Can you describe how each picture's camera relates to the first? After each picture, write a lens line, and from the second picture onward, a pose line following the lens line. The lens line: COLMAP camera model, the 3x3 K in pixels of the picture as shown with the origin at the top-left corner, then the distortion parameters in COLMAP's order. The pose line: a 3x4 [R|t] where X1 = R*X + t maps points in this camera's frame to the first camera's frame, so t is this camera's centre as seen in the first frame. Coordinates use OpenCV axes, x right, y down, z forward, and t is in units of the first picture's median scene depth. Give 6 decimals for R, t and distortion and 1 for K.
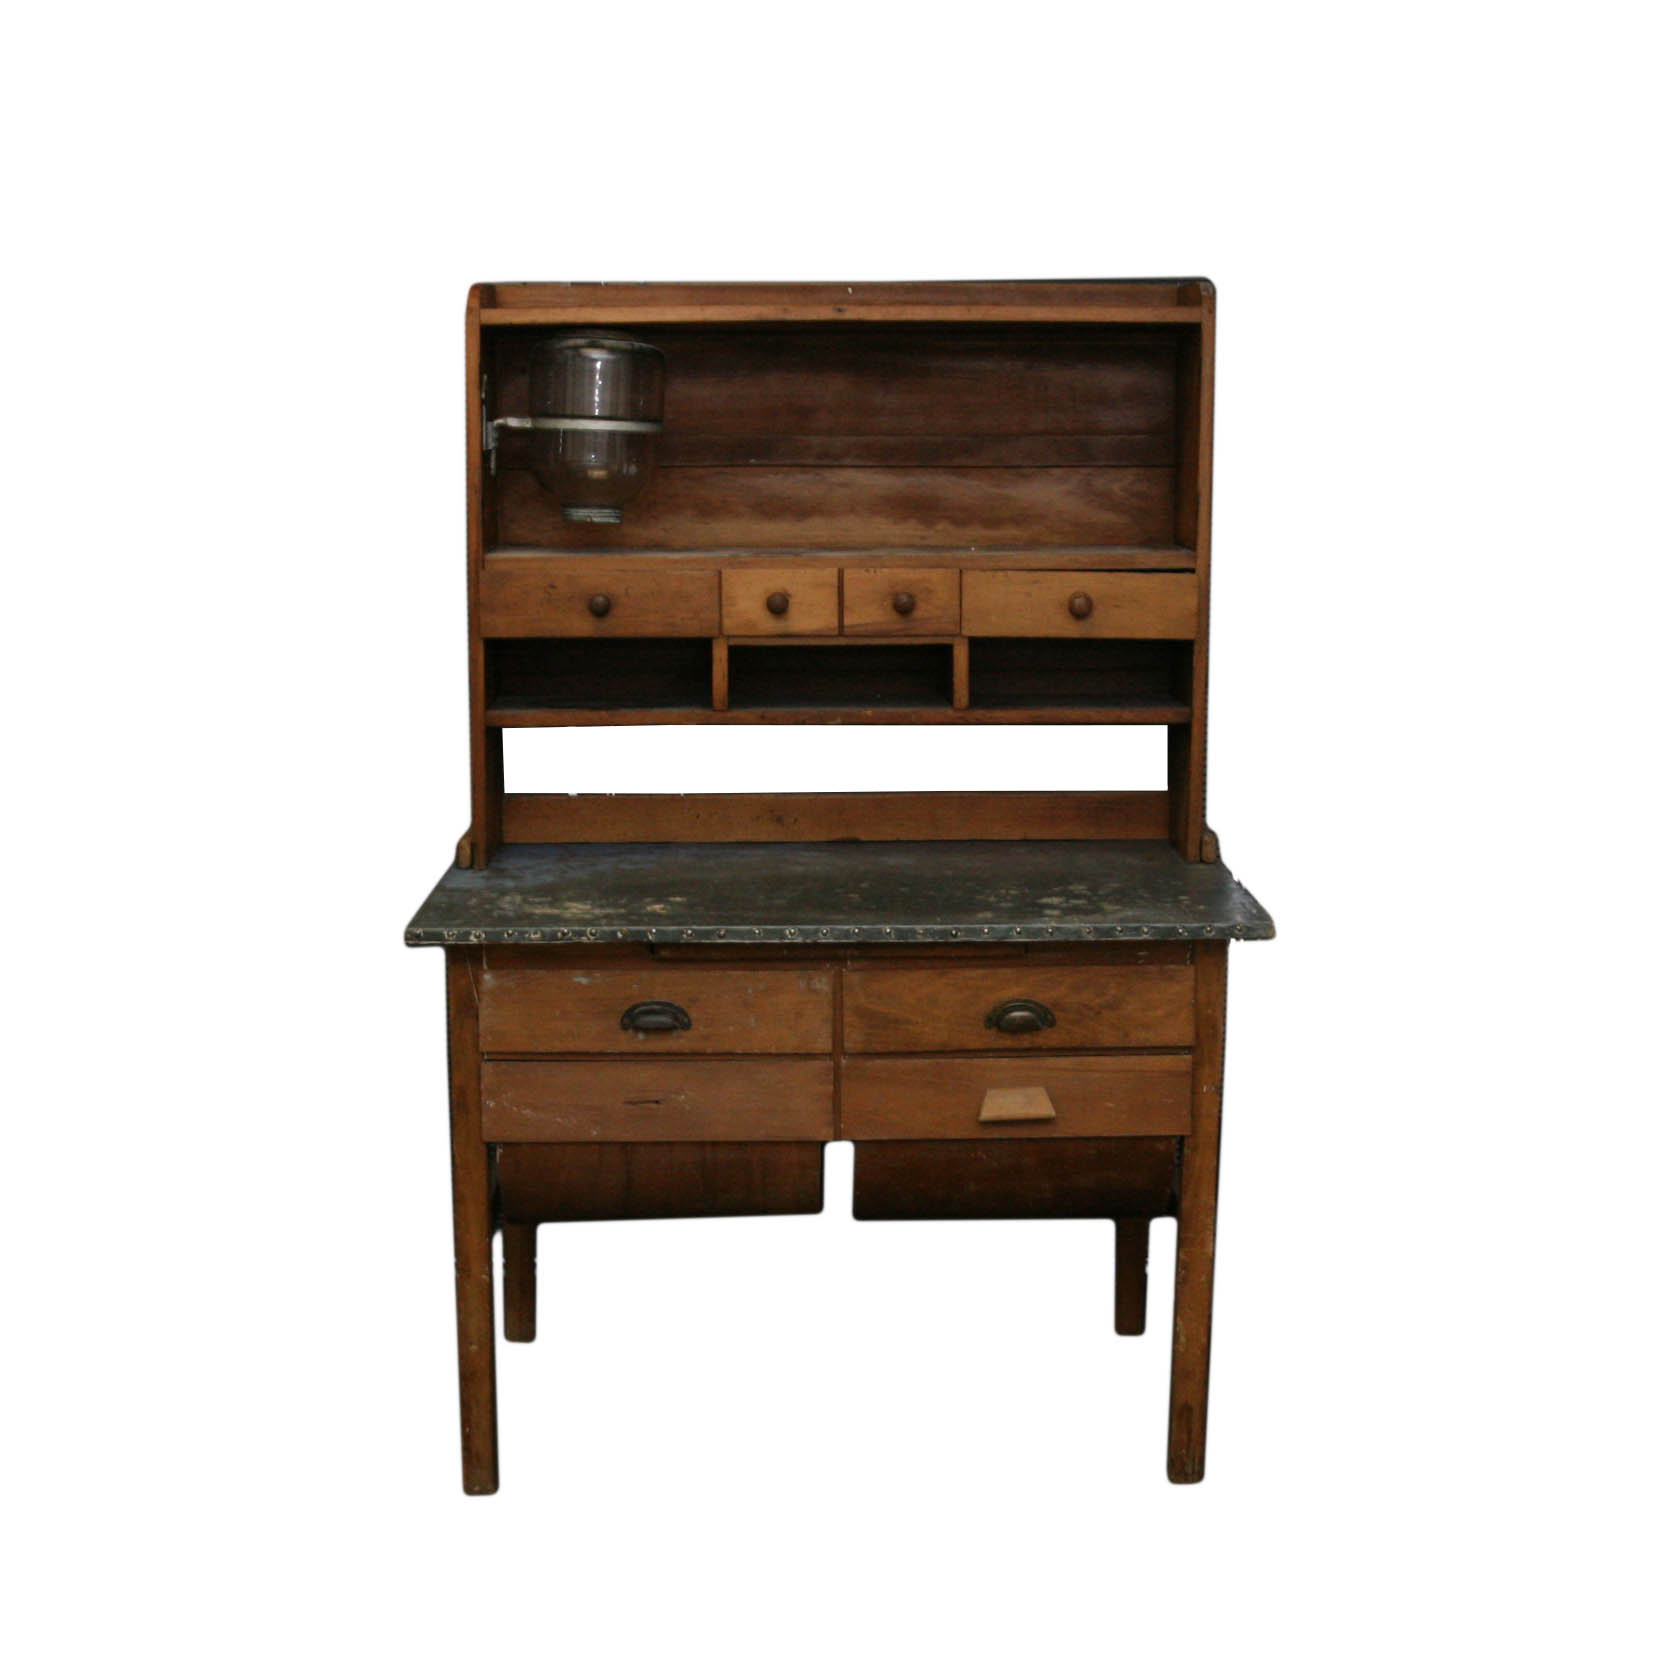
lens RADIAL K [[2719.9, 0, 832.0], [0, 2719.9, 832.0], [0, 0, 1]] dist [-0.035258, -0.107241]
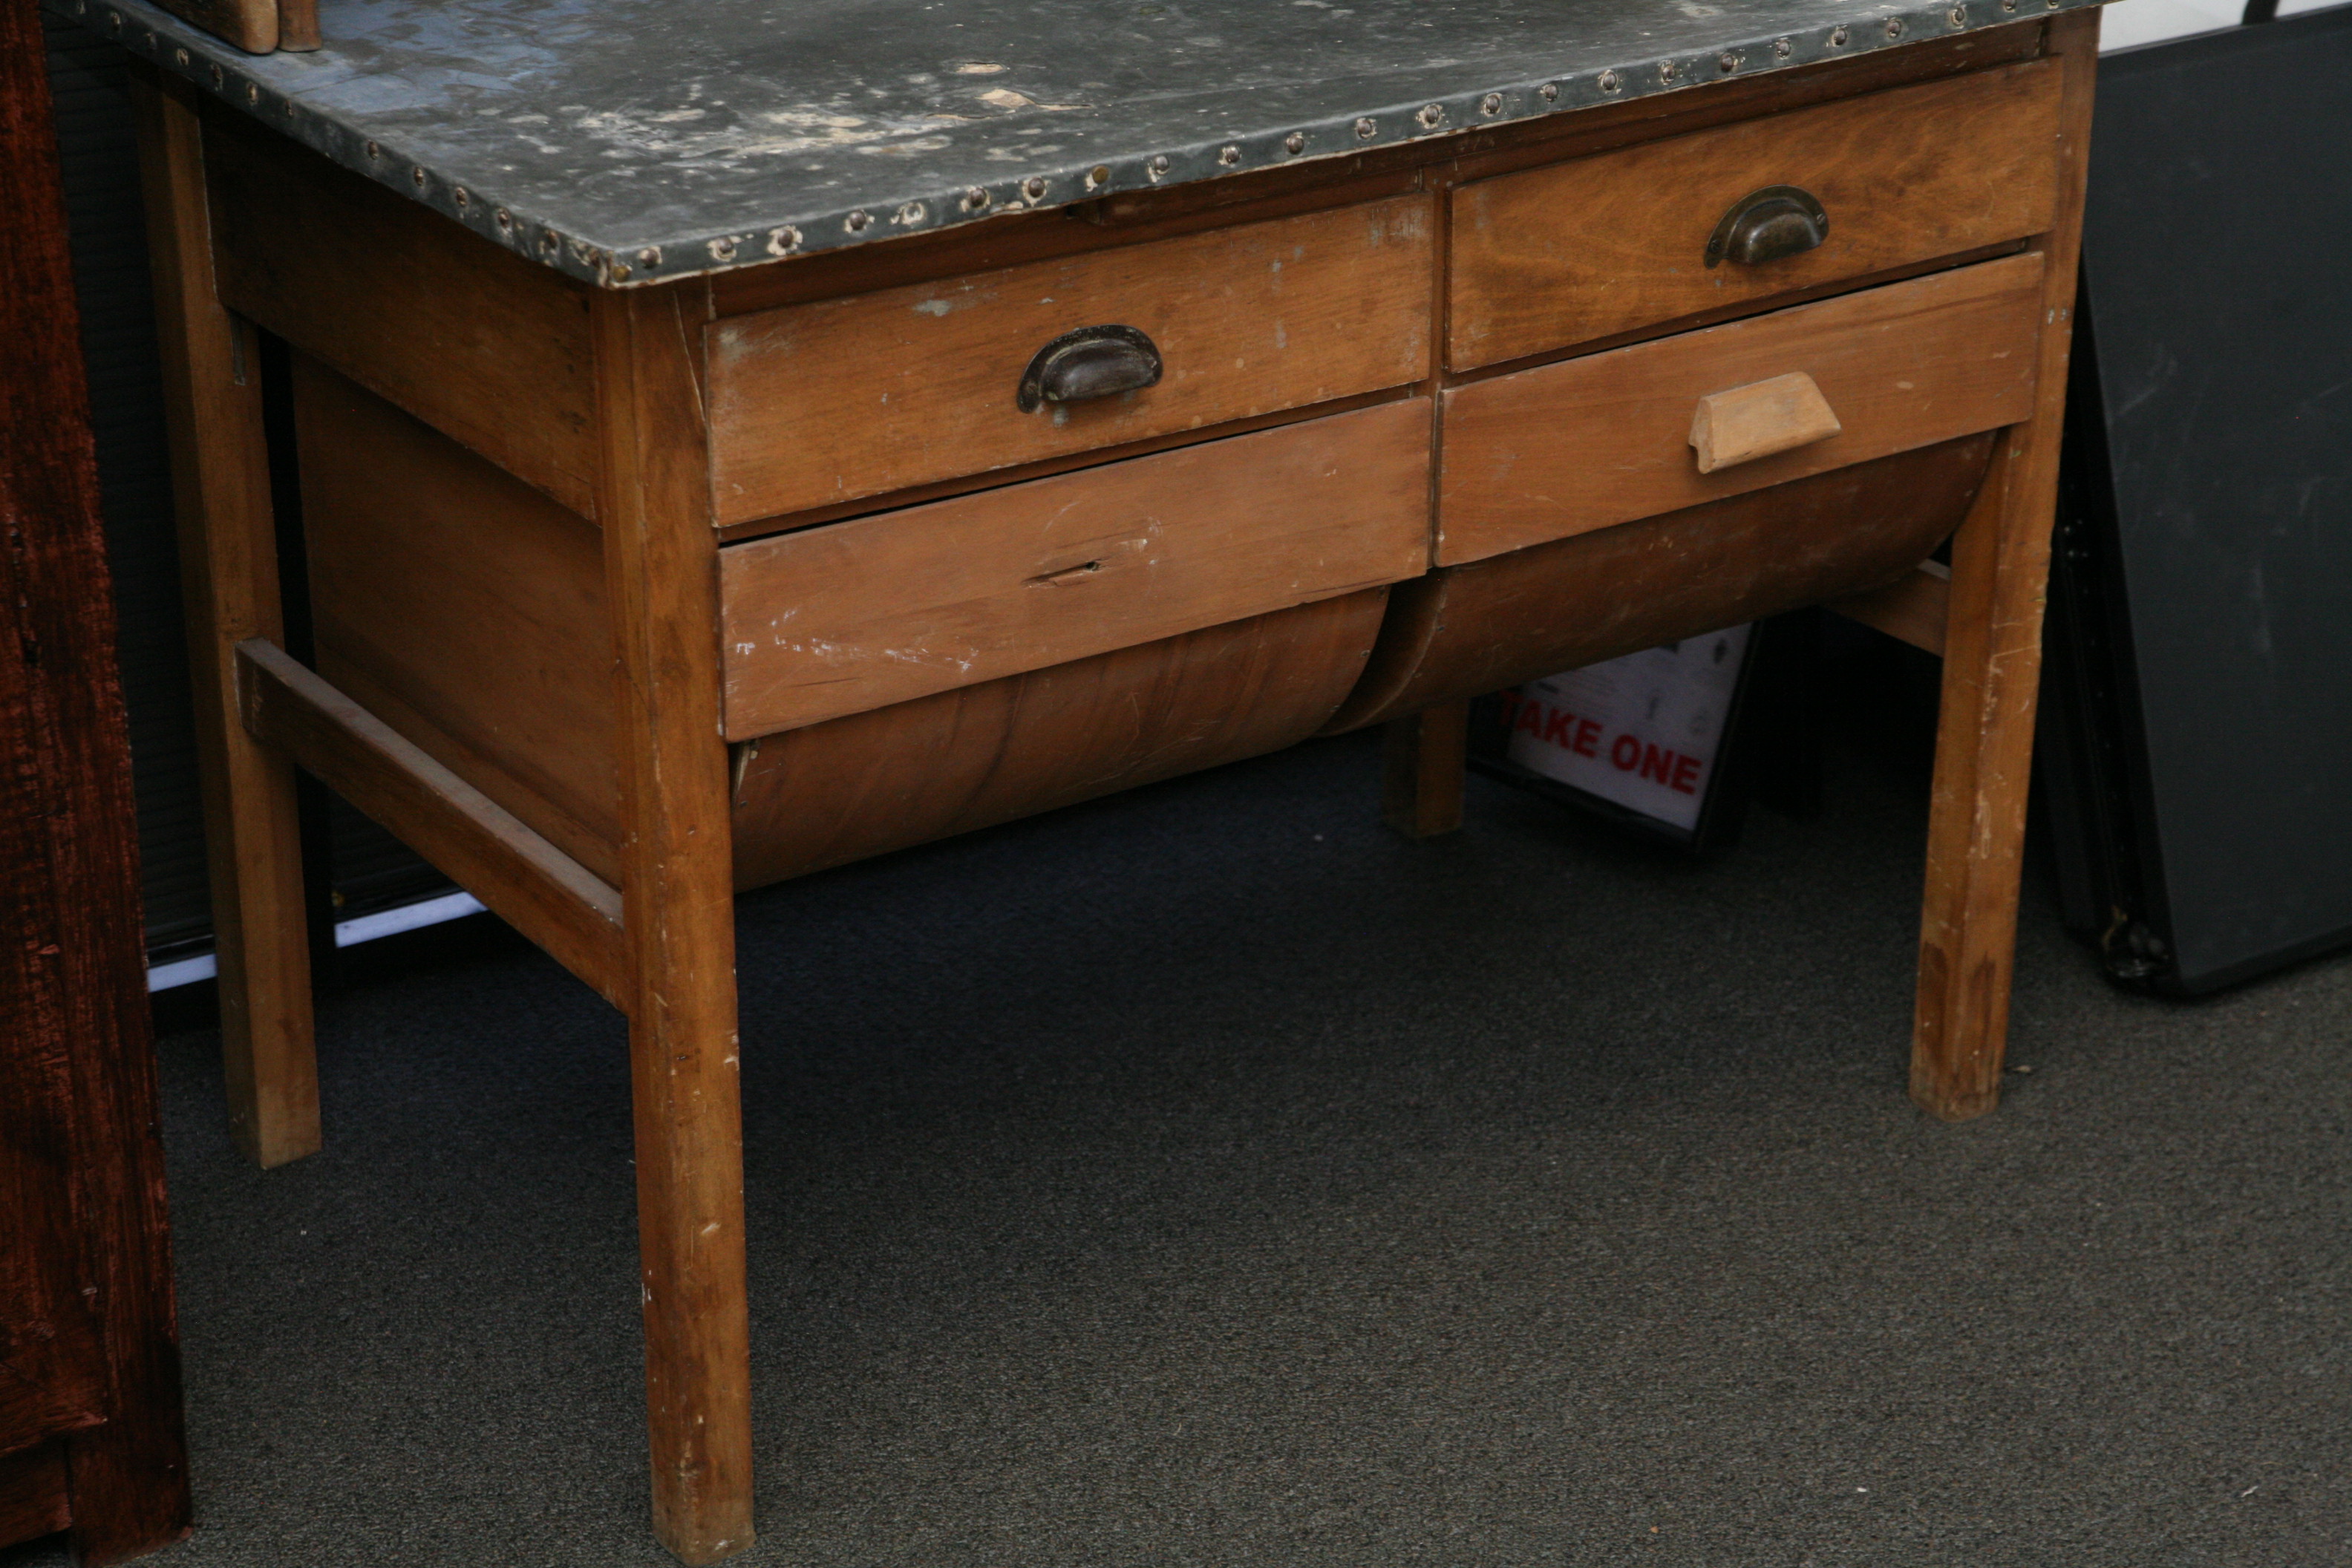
lens RADIAL K [[4726.5, 0, 1176.0], [0, 4726.5, 784.0], [0, 0, 1]] dist [0.234258, 0.063299]
pose [[0.837898, -0.212274, 0.502858, -0.398804], [0.093338, 0.963432, 0.251171, -0.047032], [-0.537787, -0.163520, 0.827071, 0.356688]]
